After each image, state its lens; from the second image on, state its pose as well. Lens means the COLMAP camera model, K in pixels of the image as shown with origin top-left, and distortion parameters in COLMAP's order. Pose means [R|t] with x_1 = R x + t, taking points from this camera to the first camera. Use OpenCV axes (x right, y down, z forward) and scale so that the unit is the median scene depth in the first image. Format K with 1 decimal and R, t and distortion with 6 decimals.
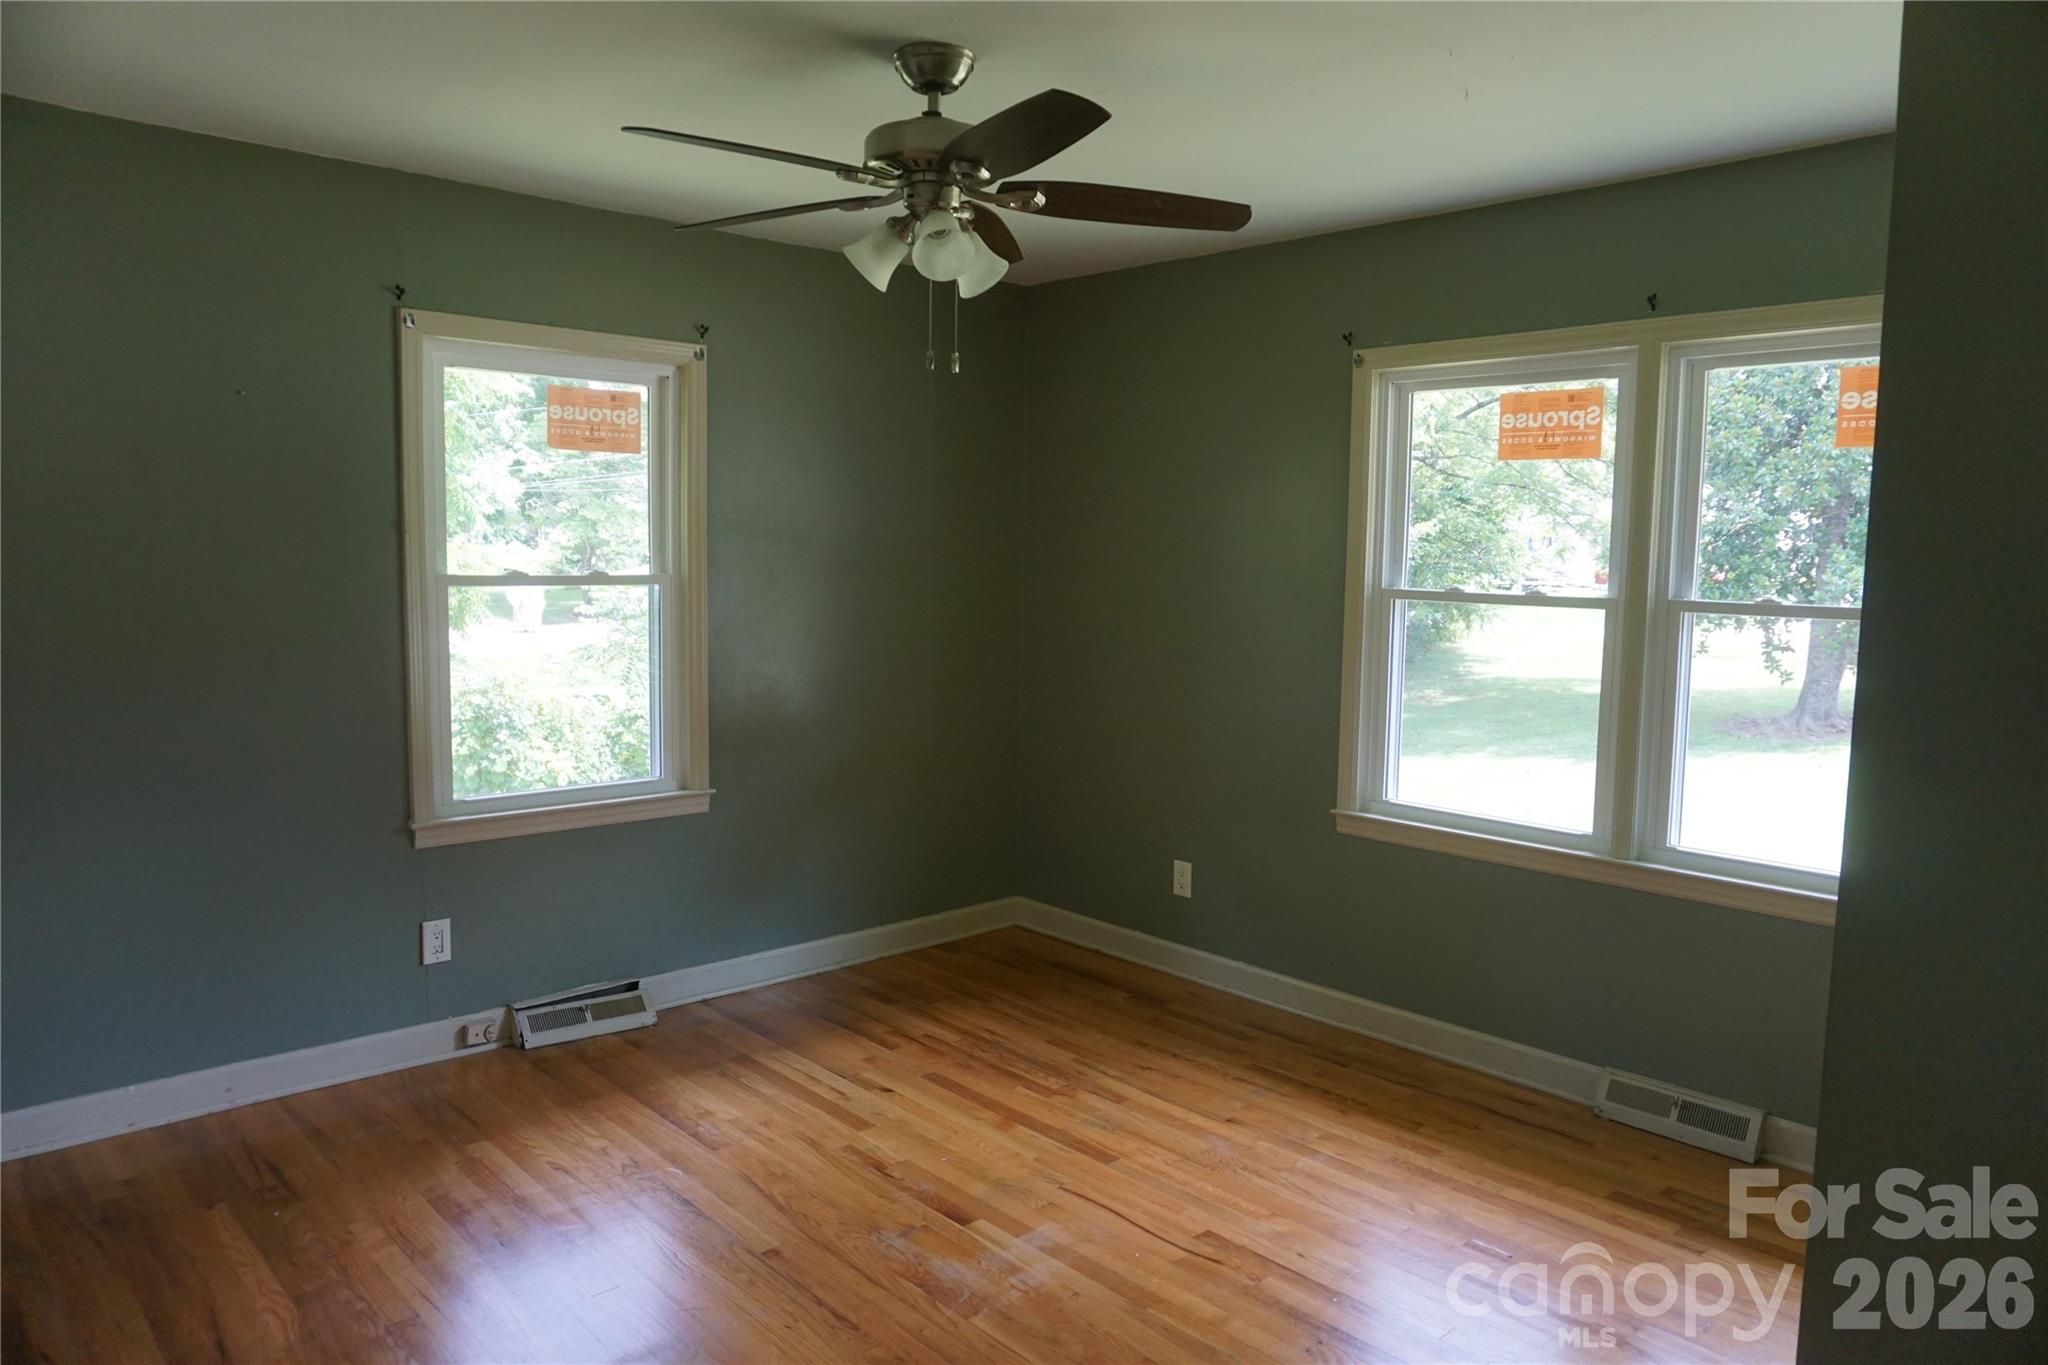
lens RADIAL K [[1377.5, 0, 1029.5], [0, 1377.5, 684.0], [0, 0, 1]] dist [-0.057741, 0.043104]
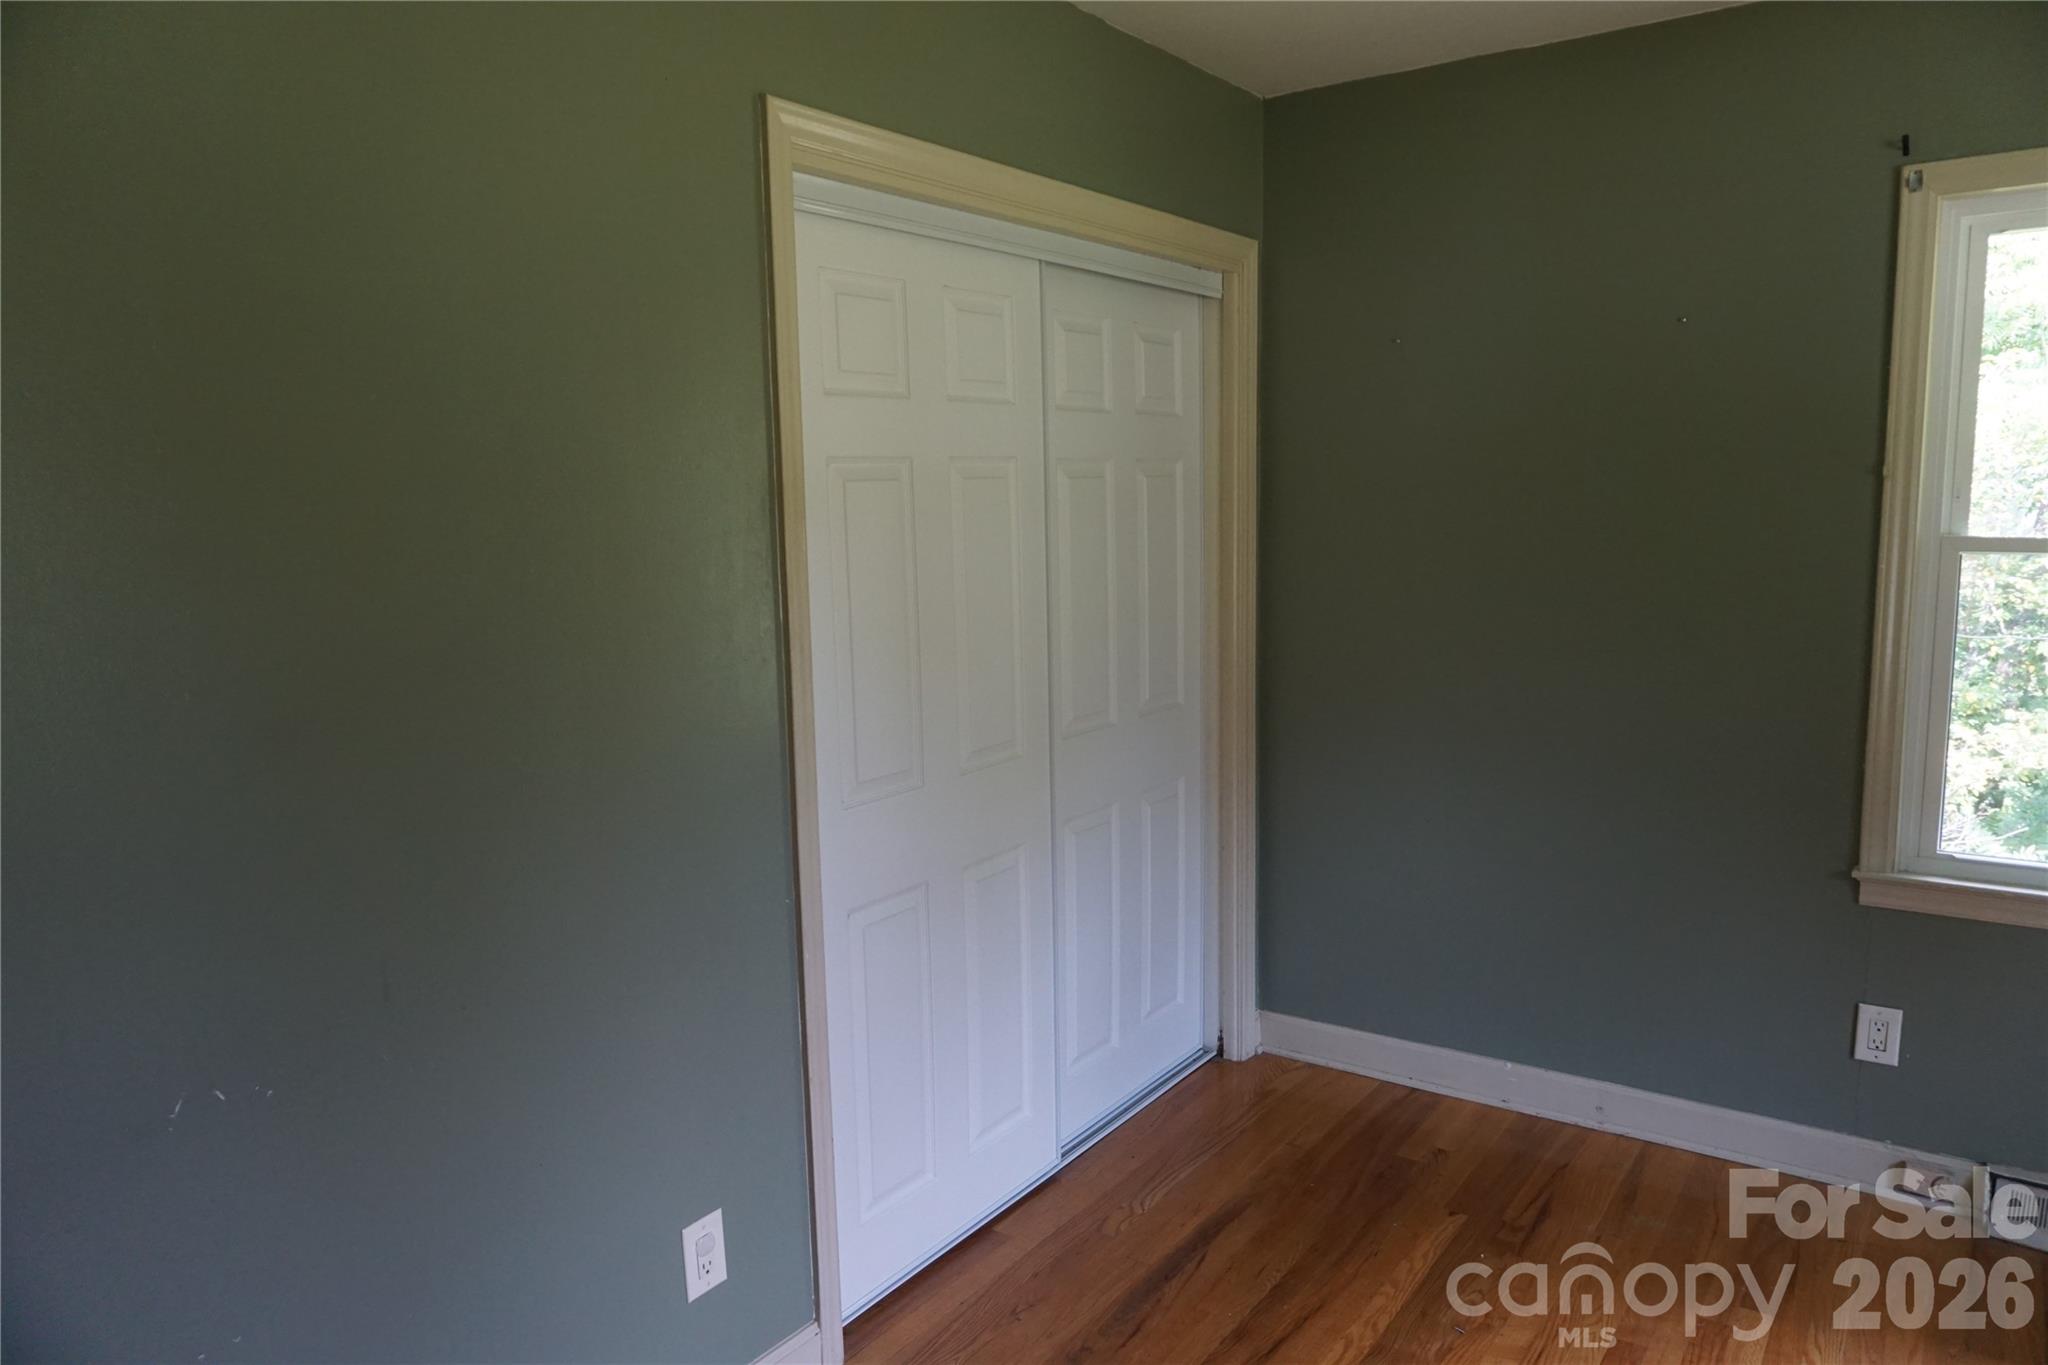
lens RADIAL K [[1377.5, 0, 1029.5], [0, 1377.5, 684.0], [0, 0, 1]] dist [-0.057741, 0.043104]
pose [[0.222864, 0.110949, -0.968515, 0.161818], [-0.088266, 0.991718, 0.093296, -0.029123], [0.970845, 0.064695, 0.230811, 0.398397]]
